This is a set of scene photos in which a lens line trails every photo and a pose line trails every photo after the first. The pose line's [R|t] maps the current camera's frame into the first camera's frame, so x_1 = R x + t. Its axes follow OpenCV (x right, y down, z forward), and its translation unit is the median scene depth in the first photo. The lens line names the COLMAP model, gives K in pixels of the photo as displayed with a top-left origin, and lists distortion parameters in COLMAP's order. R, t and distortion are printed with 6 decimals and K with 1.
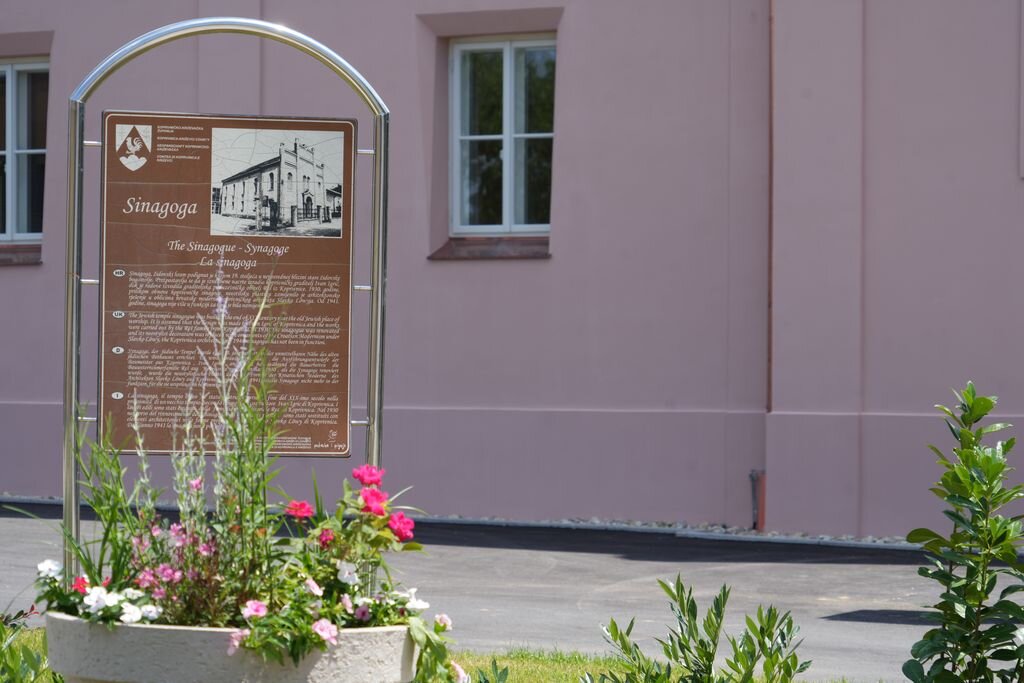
lens RADIAL K [[3386.0, 0, 515.7], [0, 3386.0, 342.5], [0, 0, 1]] dist [-0.025927, 0.000000]
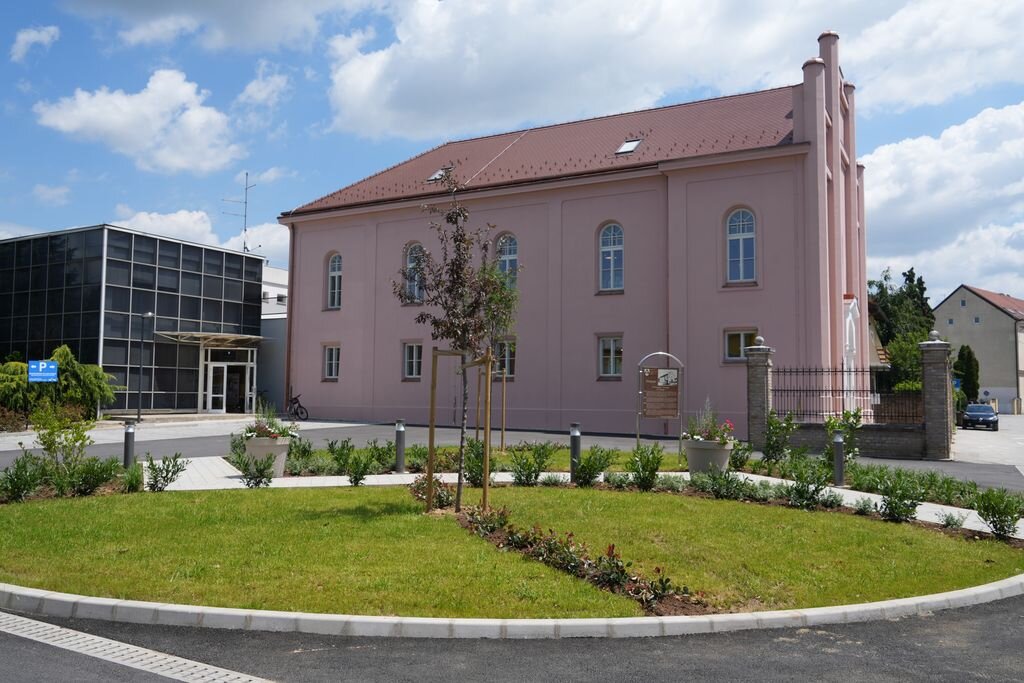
lens RADIAL K [[826.9, 0, 503.6], [0, 826.9, 336.7], [0, 0, 1]] dist [-0.003745, -0.006125]
pose [[0.999831, 0.000641, -0.018390, -0.360415], [-0.001872, 0.997750, -0.067018, -0.017994], [0.018306, 0.067041, 0.997582, -0.620941]]
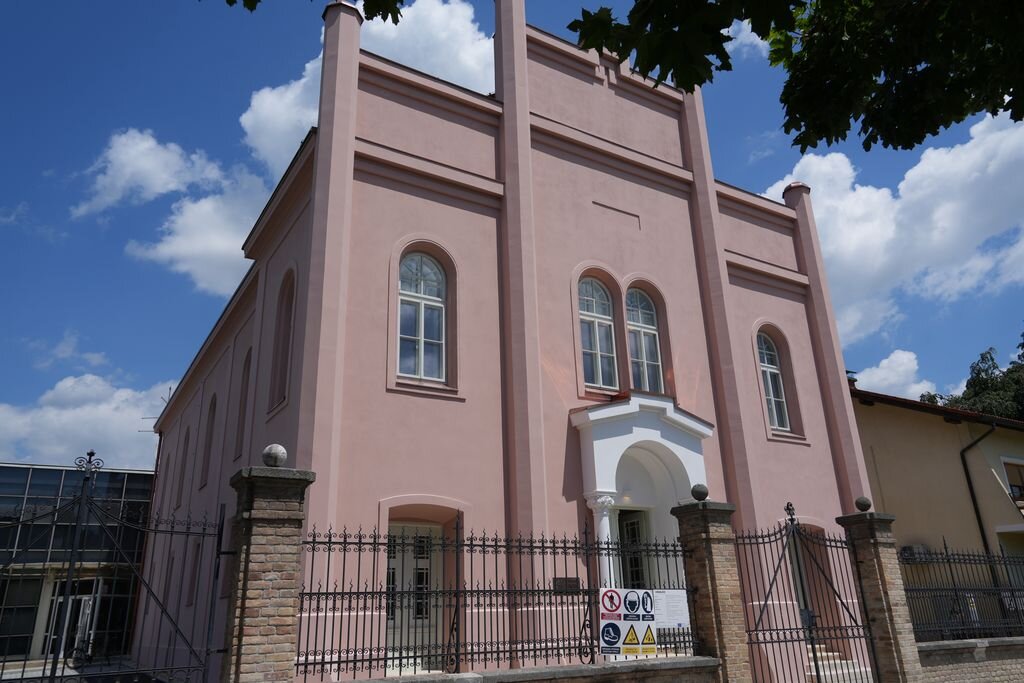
lens RADIAL K [[746.5, 0, 520.5], [0, 746.5, 344.1], [0, 0, 1]] dist [0.001454, 0.017125]
pose [[0.866683, -0.206453, -0.454133, 1.475924], [0.044586, 0.938758, -0.341679, 0.010484], [0.496862, 0.275880, 0.822811, 1.252066]]
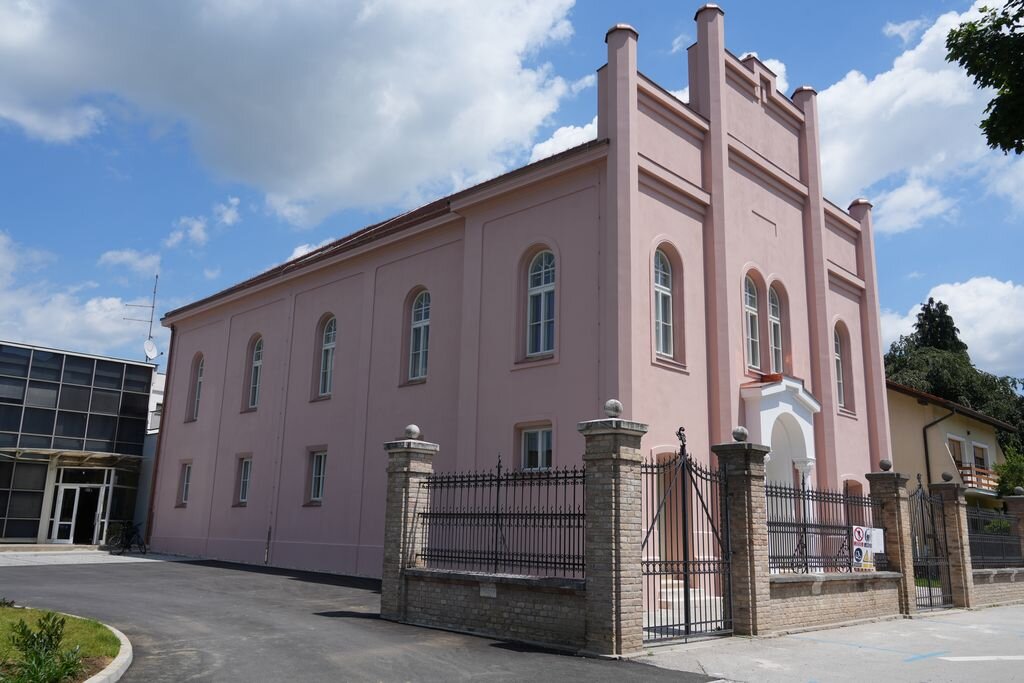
lens RADIAL K [[826.9, 0, 521.1], [0, 826.9, 347.2], [0, 0, 1]] dist [-0.003745, -0.006125]
pose [[0.962766, -0.044435, -0.266660, 0.889945], [-0.014370, 0.976592, -0.214617, -0.003432], [0.269955, 0.210458, 0.939591, 0.413042]]
